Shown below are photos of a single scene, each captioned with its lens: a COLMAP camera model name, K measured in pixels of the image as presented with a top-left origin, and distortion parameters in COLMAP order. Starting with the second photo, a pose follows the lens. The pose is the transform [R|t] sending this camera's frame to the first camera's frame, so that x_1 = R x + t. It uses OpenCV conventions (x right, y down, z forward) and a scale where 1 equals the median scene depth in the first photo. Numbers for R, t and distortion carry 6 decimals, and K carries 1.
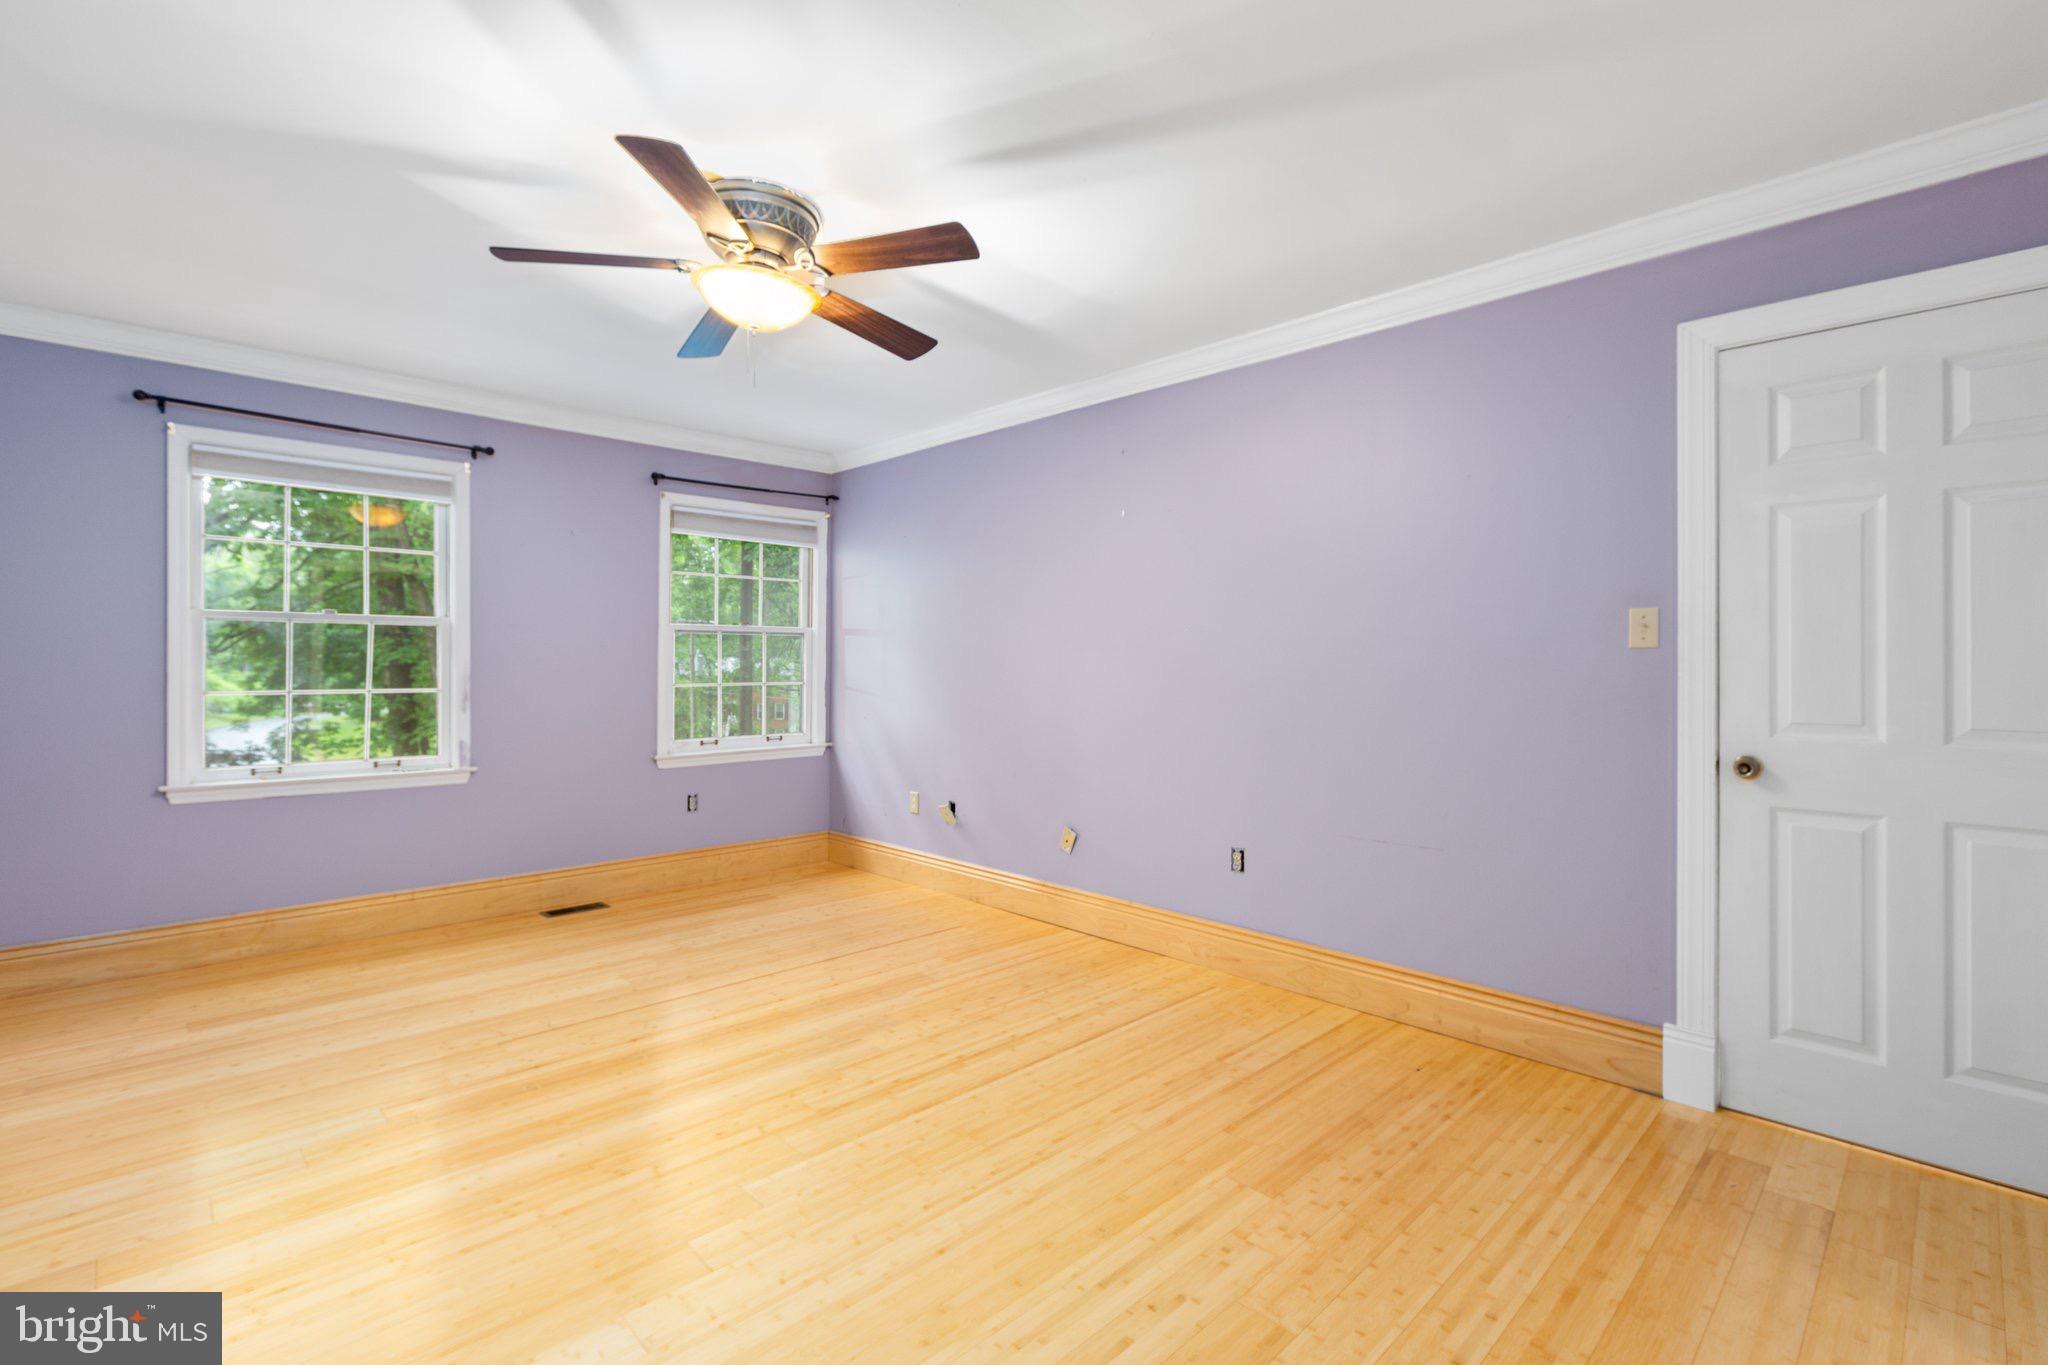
lens RADIAL K [[916.9, 0, 1023.5], [0, 916.9, 663.1], [0, 0, 1]] dist [-0.001095, -0.000202]
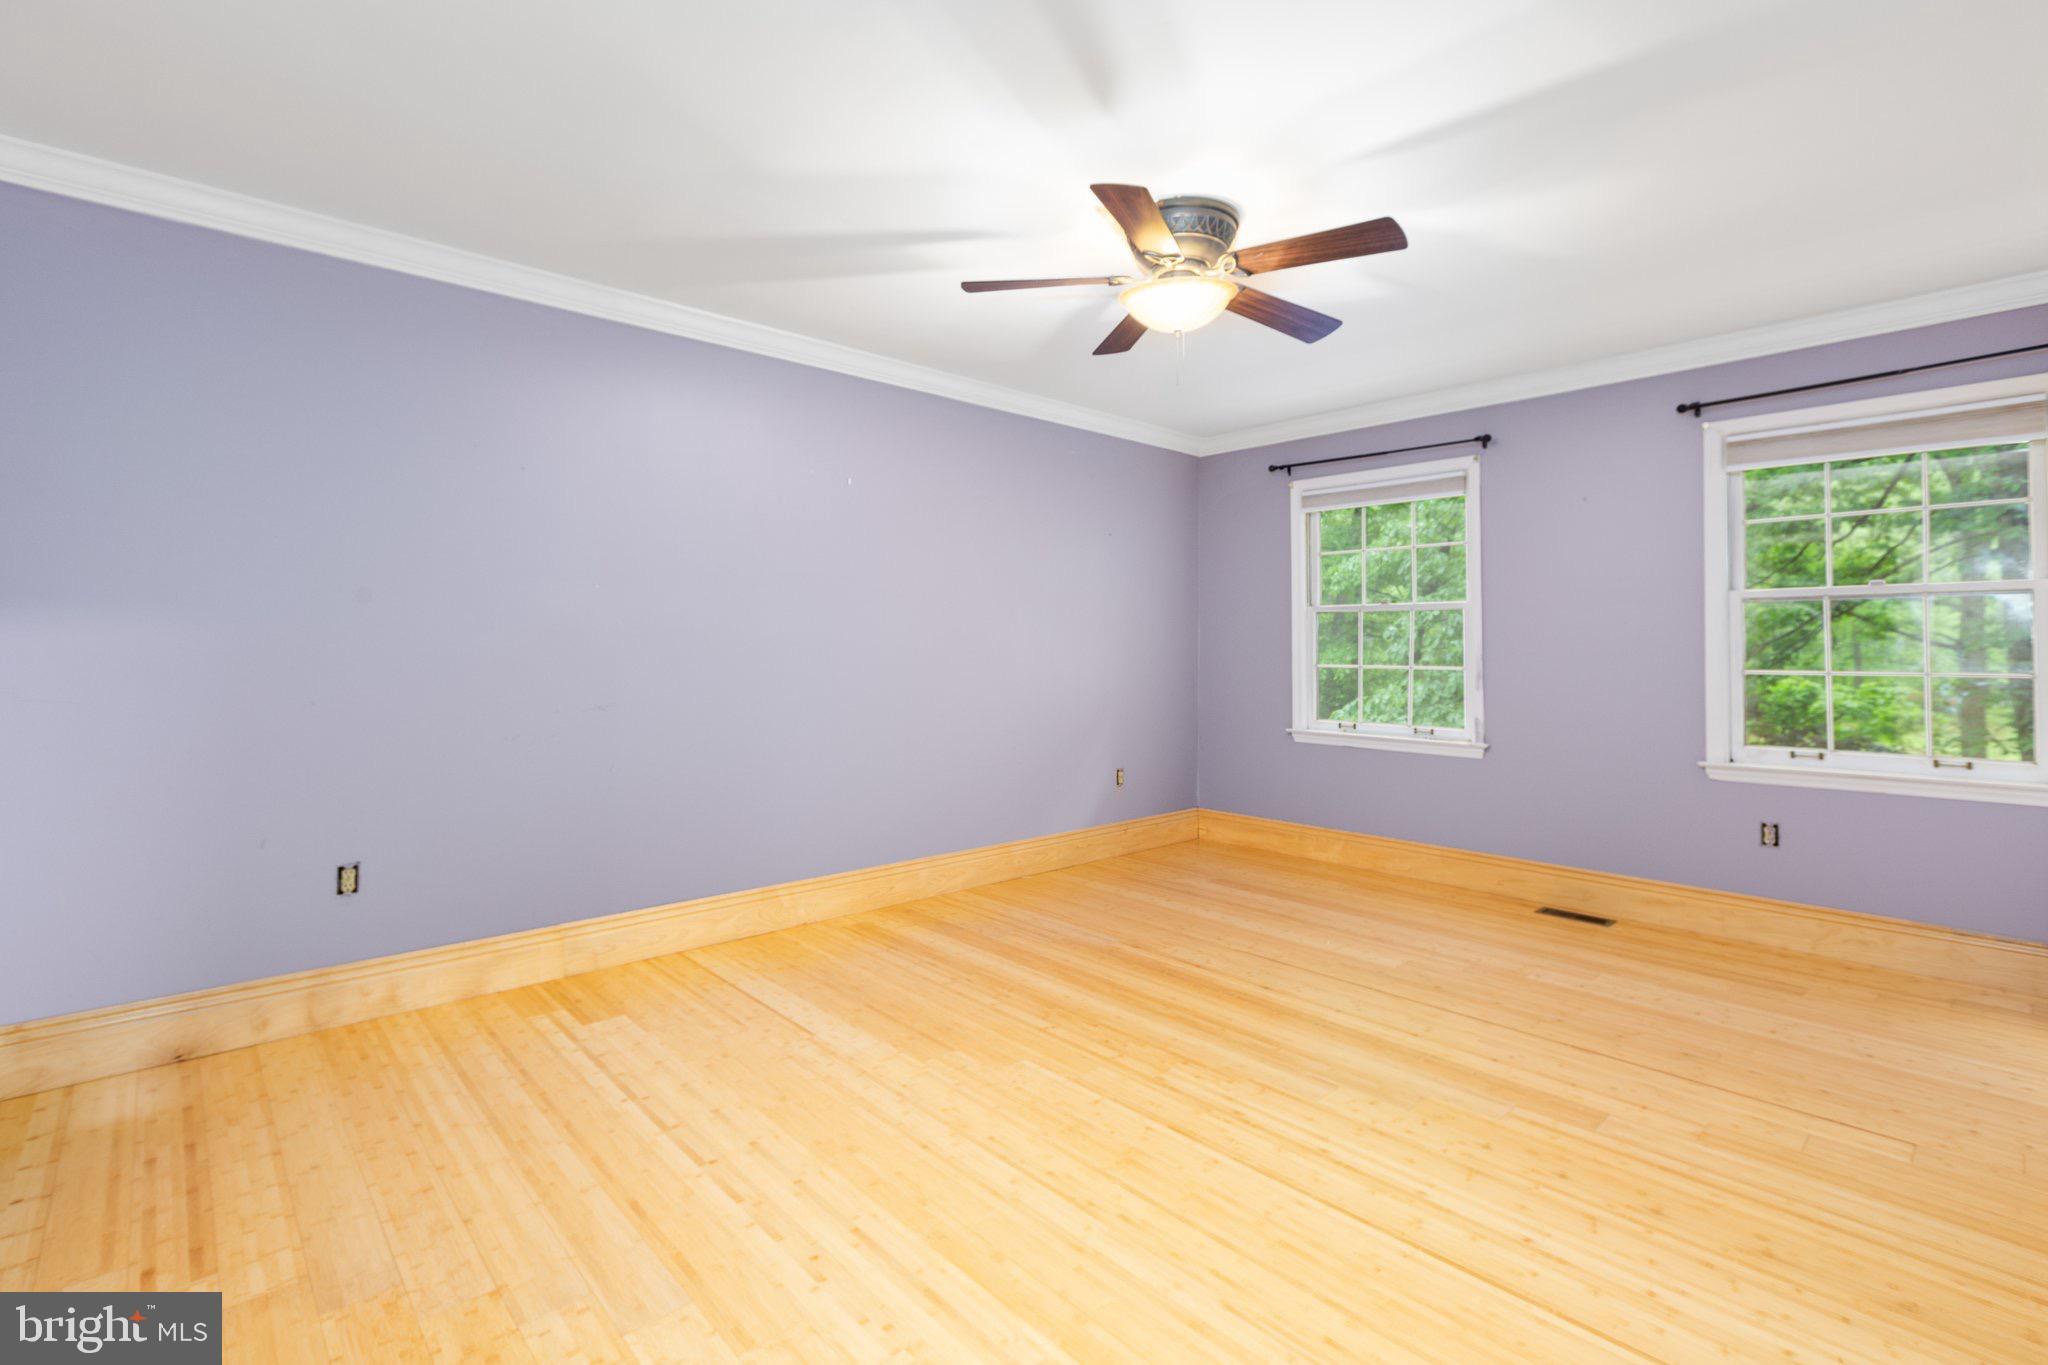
lens RADIAL K [[943.6, 0, 1016.6], [0, 943.6, 613.6], [0, 0, 1]] dist [0.000526, 0.000068]
pose [[-0.036386, -0.038744, -0.998586, 0.609076], [-0.000658, 0.999249, -0.038746, 0.009815], [0.999338, -0.000752, -0.036384, 0.631533]]
